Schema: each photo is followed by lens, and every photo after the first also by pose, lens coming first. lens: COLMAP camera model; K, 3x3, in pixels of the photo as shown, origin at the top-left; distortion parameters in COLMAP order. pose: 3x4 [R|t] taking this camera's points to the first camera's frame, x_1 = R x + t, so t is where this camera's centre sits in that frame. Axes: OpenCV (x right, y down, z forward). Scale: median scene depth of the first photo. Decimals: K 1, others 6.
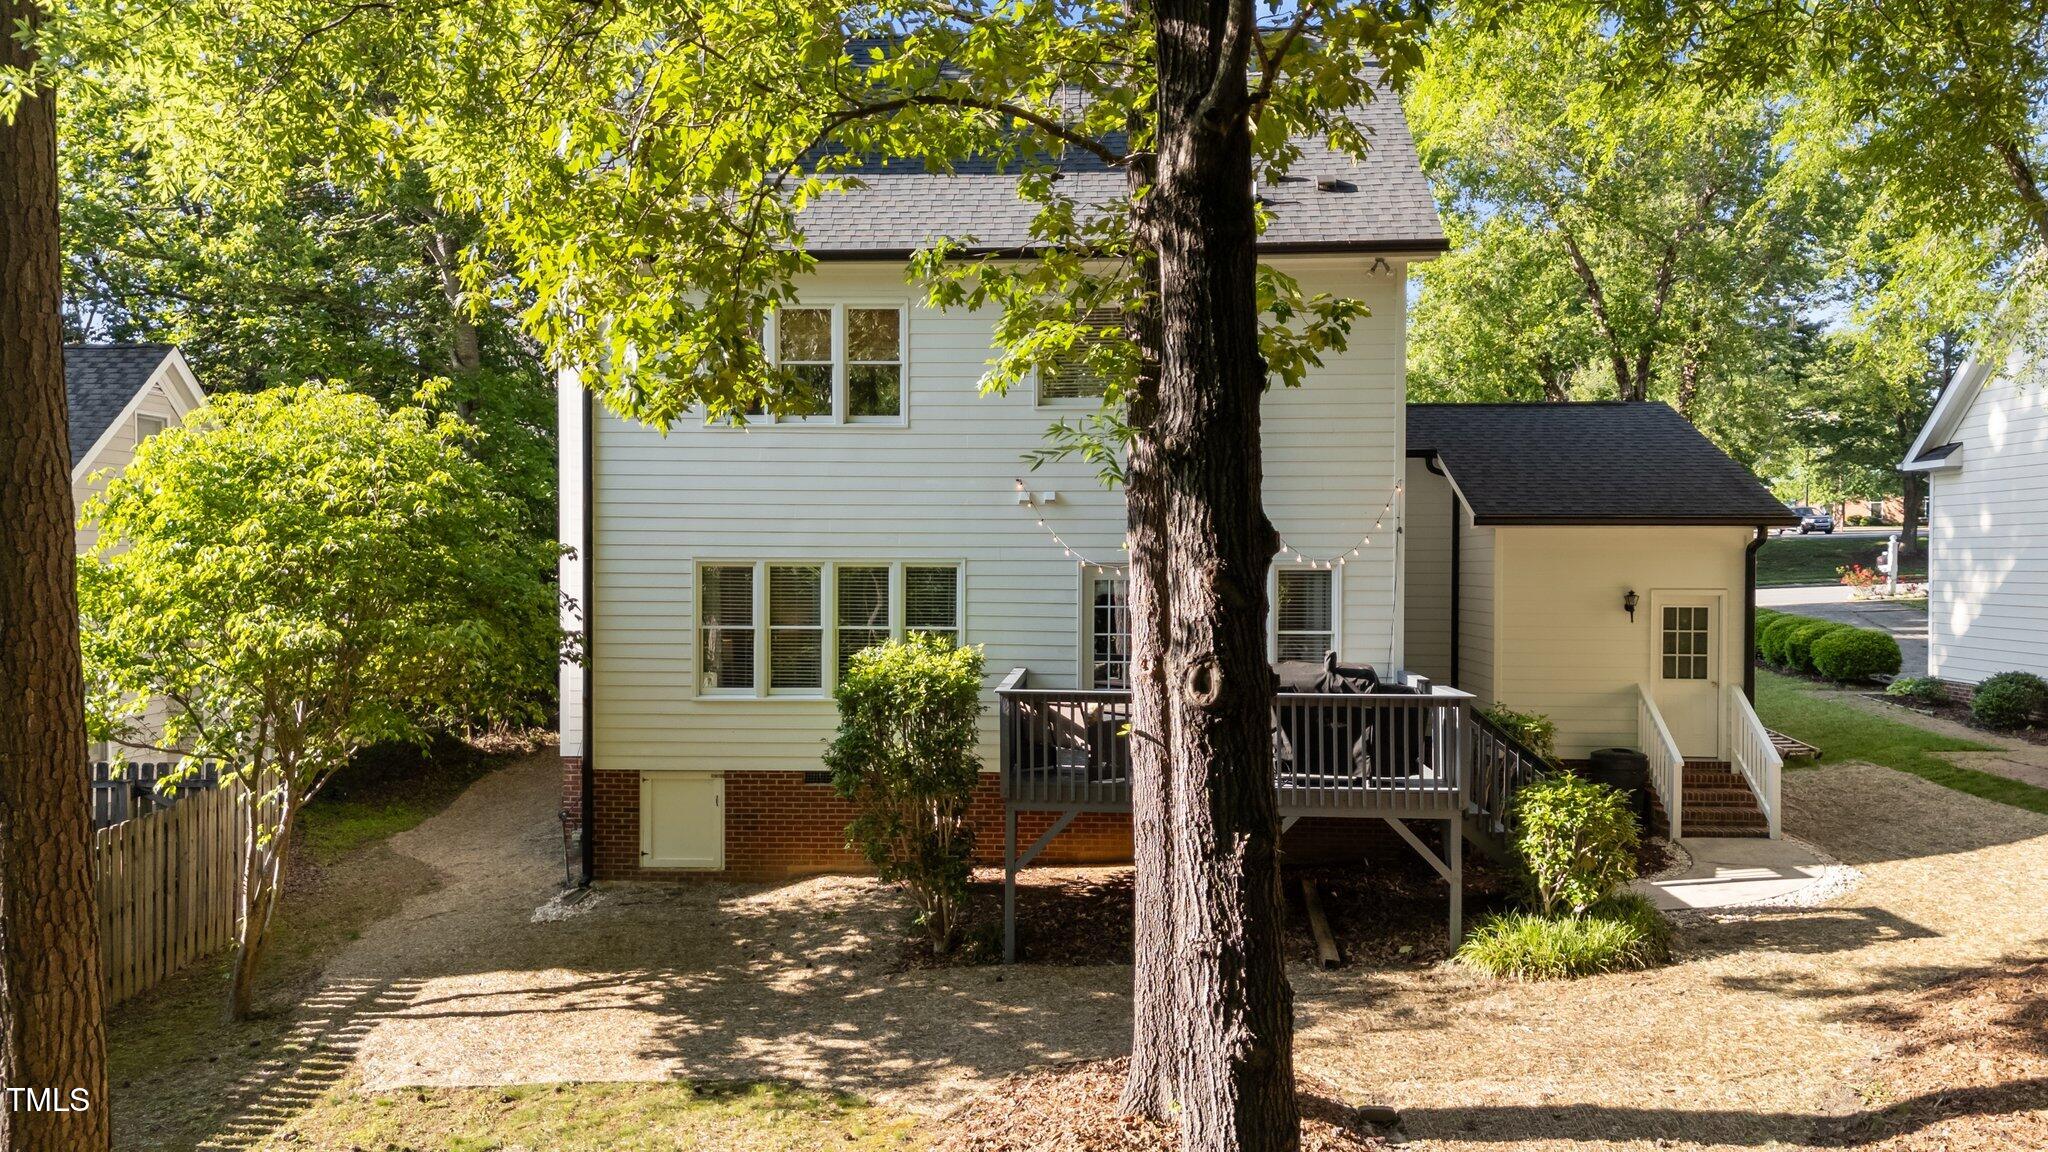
lens RADIAL K [[1486.3, 0, 1026.2], [0, 1486.3, 568.5], [0, 0, 1]] dist [0.074068, -0.093407]
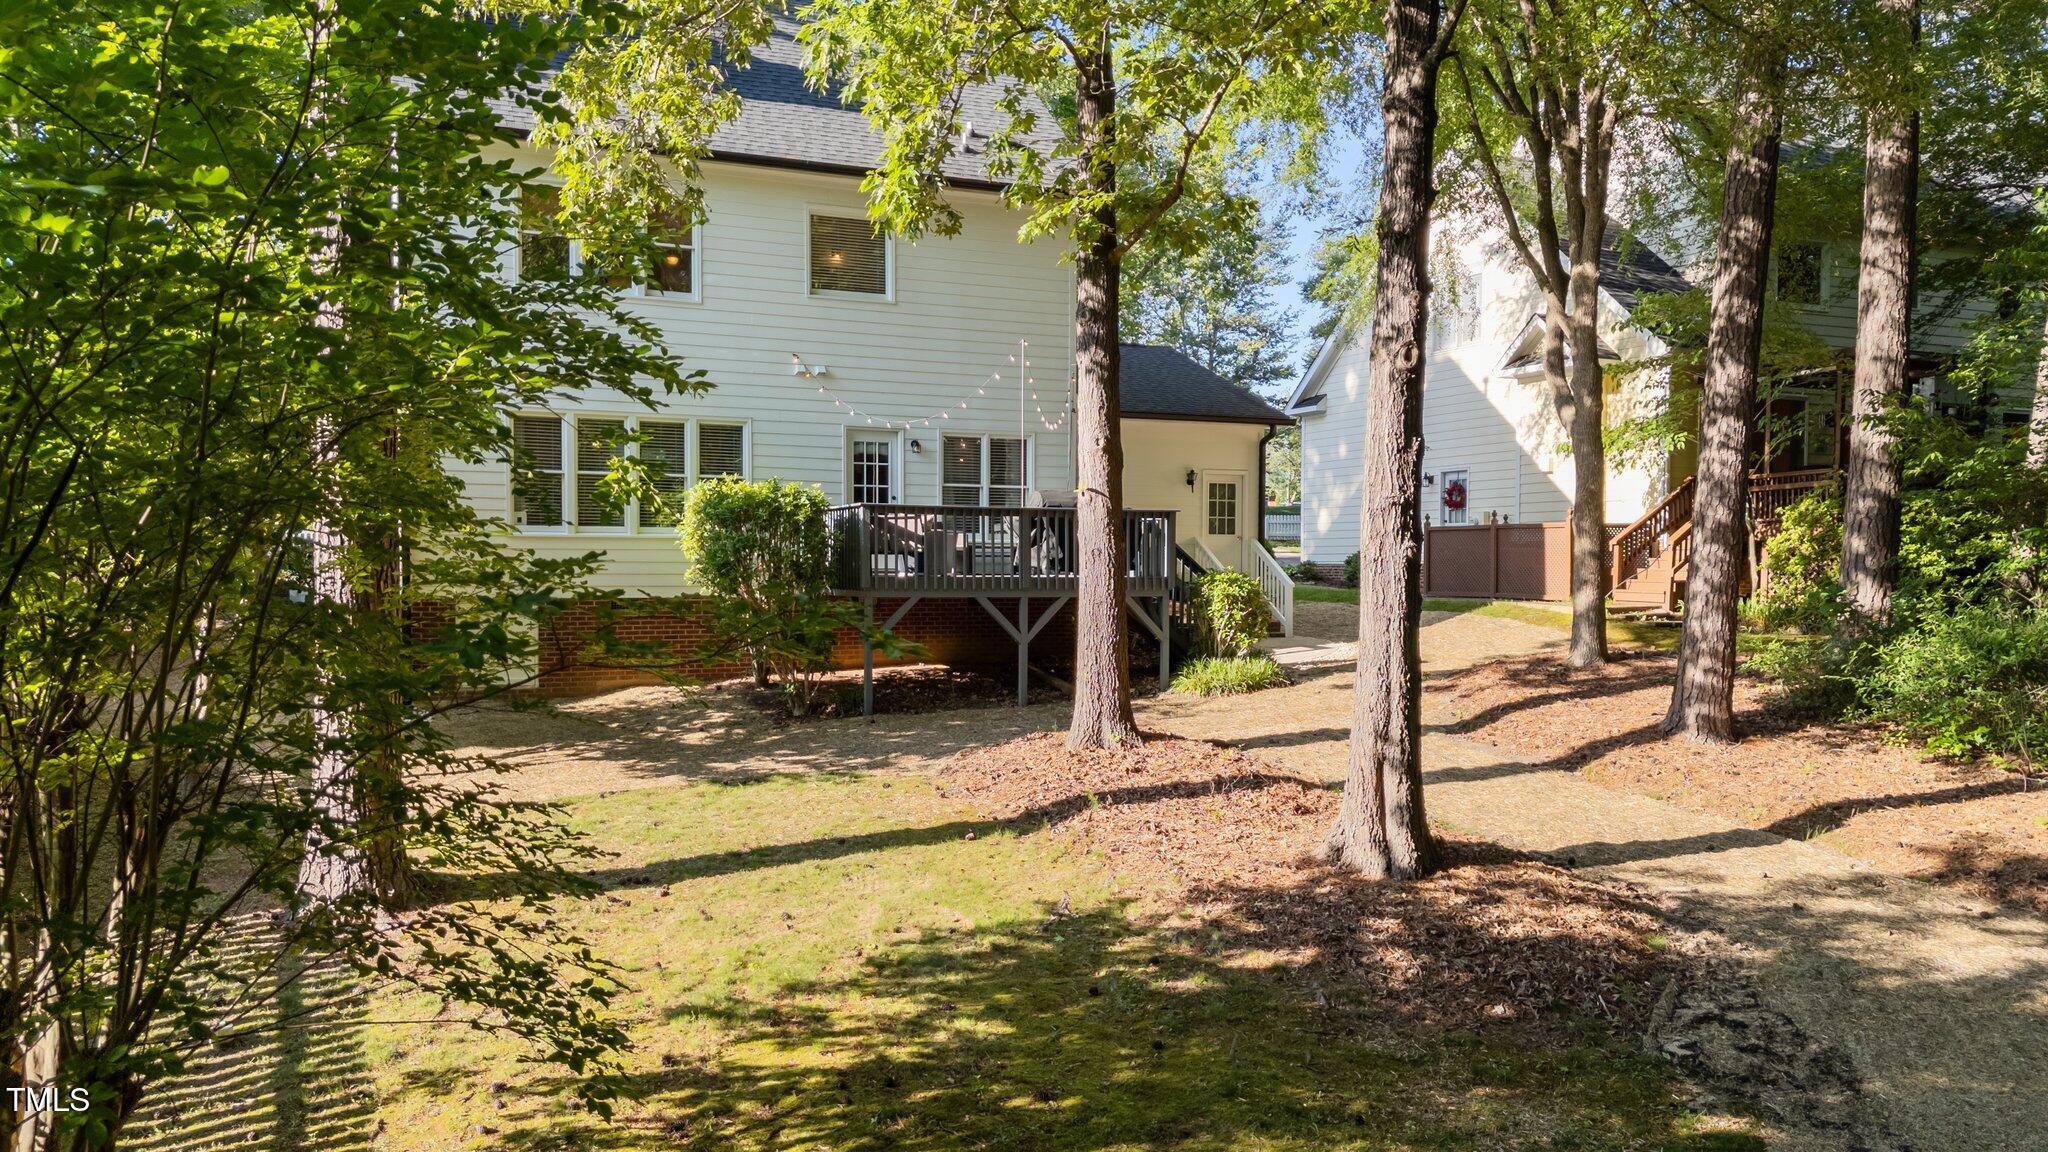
lens RADIAL K [[1465.5, 0, 1024.0], [0, 1465.5, 576.0], [0, 0, 1]] dist [0.119248, -0.224633]
pose [[0.892571, -0.005052, 0.450878, -0.468606], [0.000974, 0.999956, 0.009277, 0.135056], [-0.450905, -0.007841, 0.892537, -0.191957]]
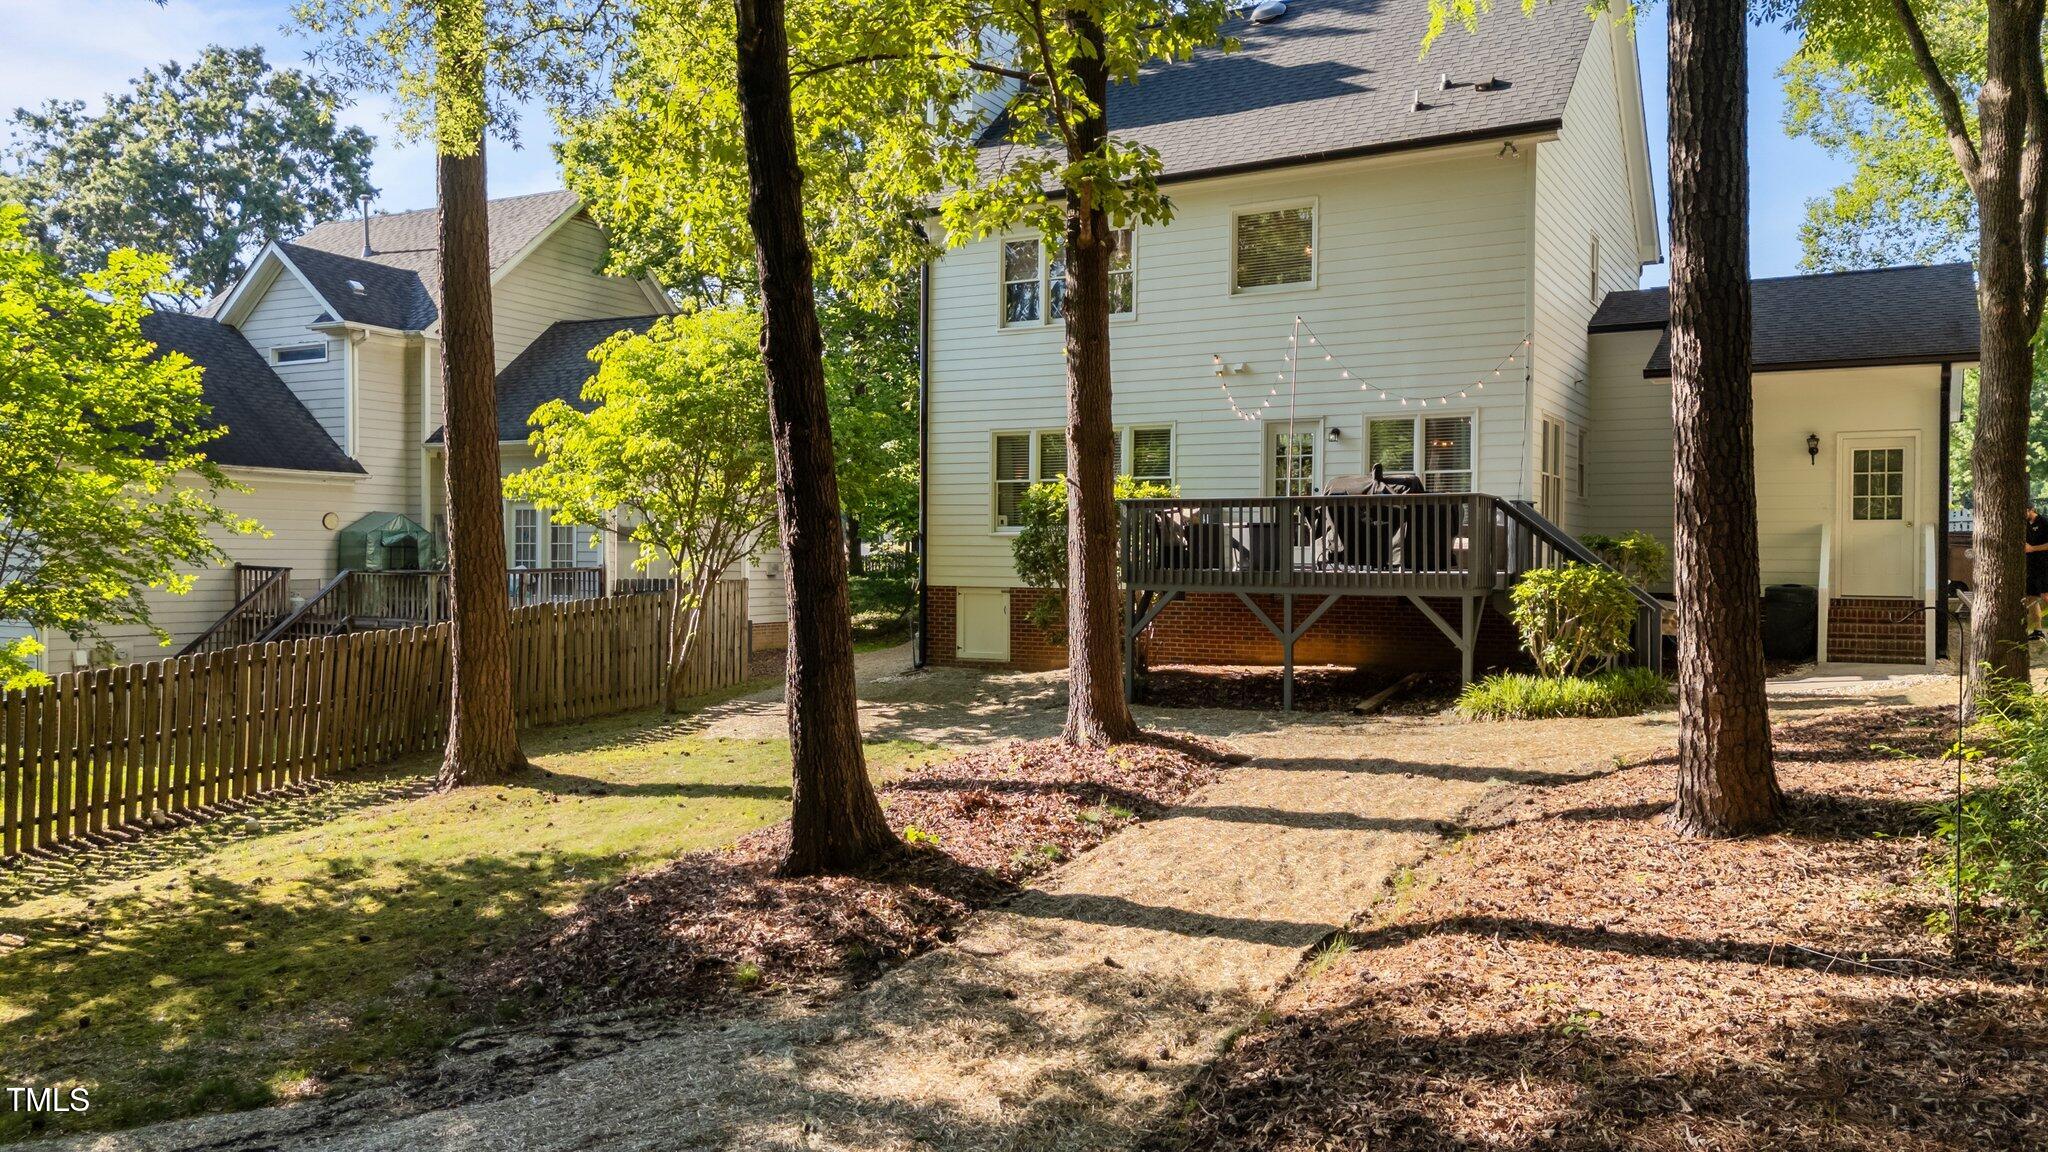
lens RADIAL K [[1448.7, 0, 1027.7], [0, 1448.7, 567.1], [0, 0, 1]] dist [-0.003454, -0.000487]
pose [[0.895247, 0.003250, -0.445559, 0.488129], [-0.000947, 0.999985, 0.005390, 0.137419], [0.445569, -0.004404, 0.895237, -0.194692]]
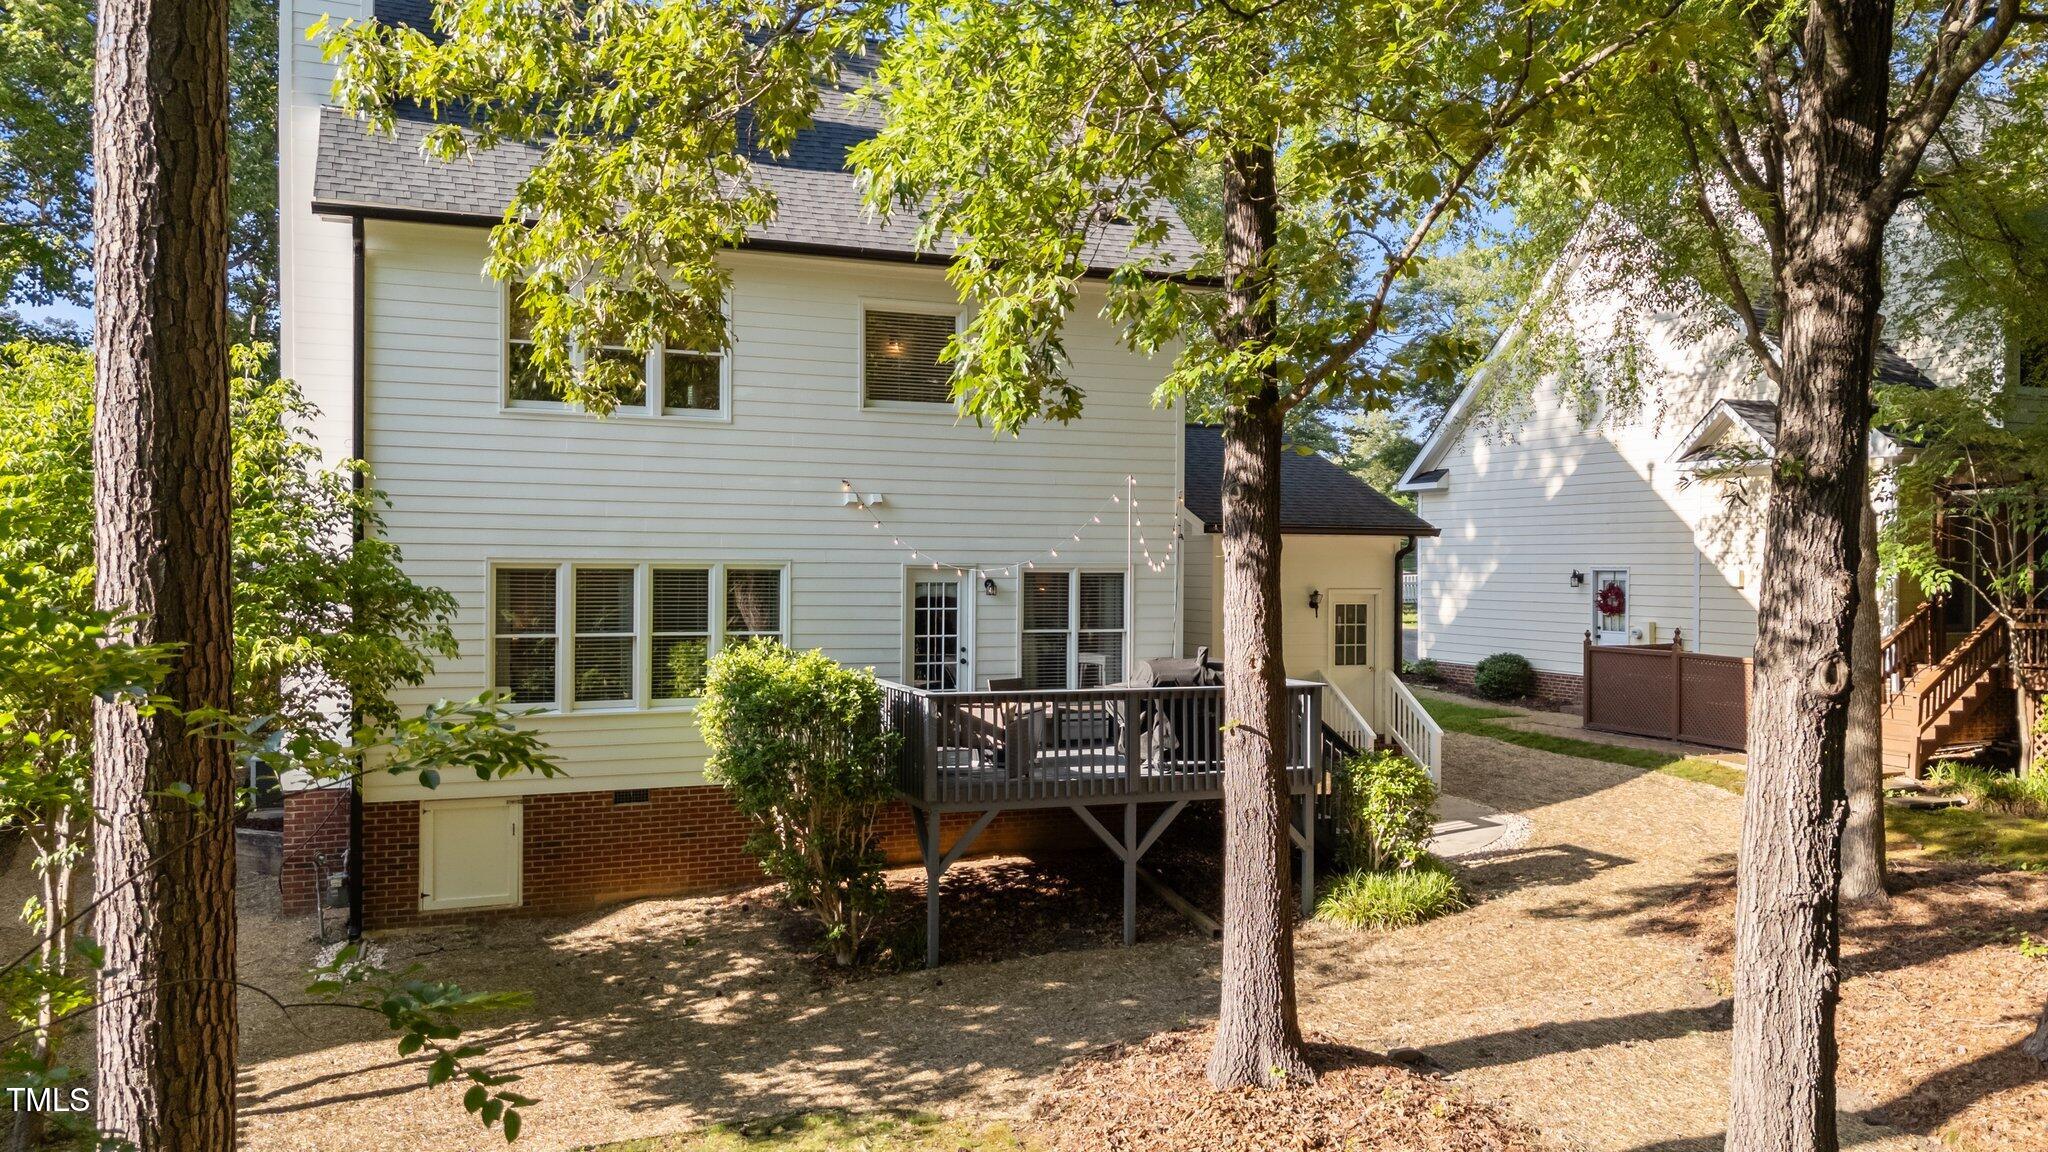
lens RADIAL K [[1480.4, 0, 1021.0], [0, 1480.4, 561.7], [0, 0, 1]] dist [0.036158, -0.004658]
pose [[0.908685, 0.003867, 0.417465, -0.379994], [-0.002229, 0.999988, -0.004411, -0.002634], [-0.417477, 0.003078, 0.908682, 0.073639]]
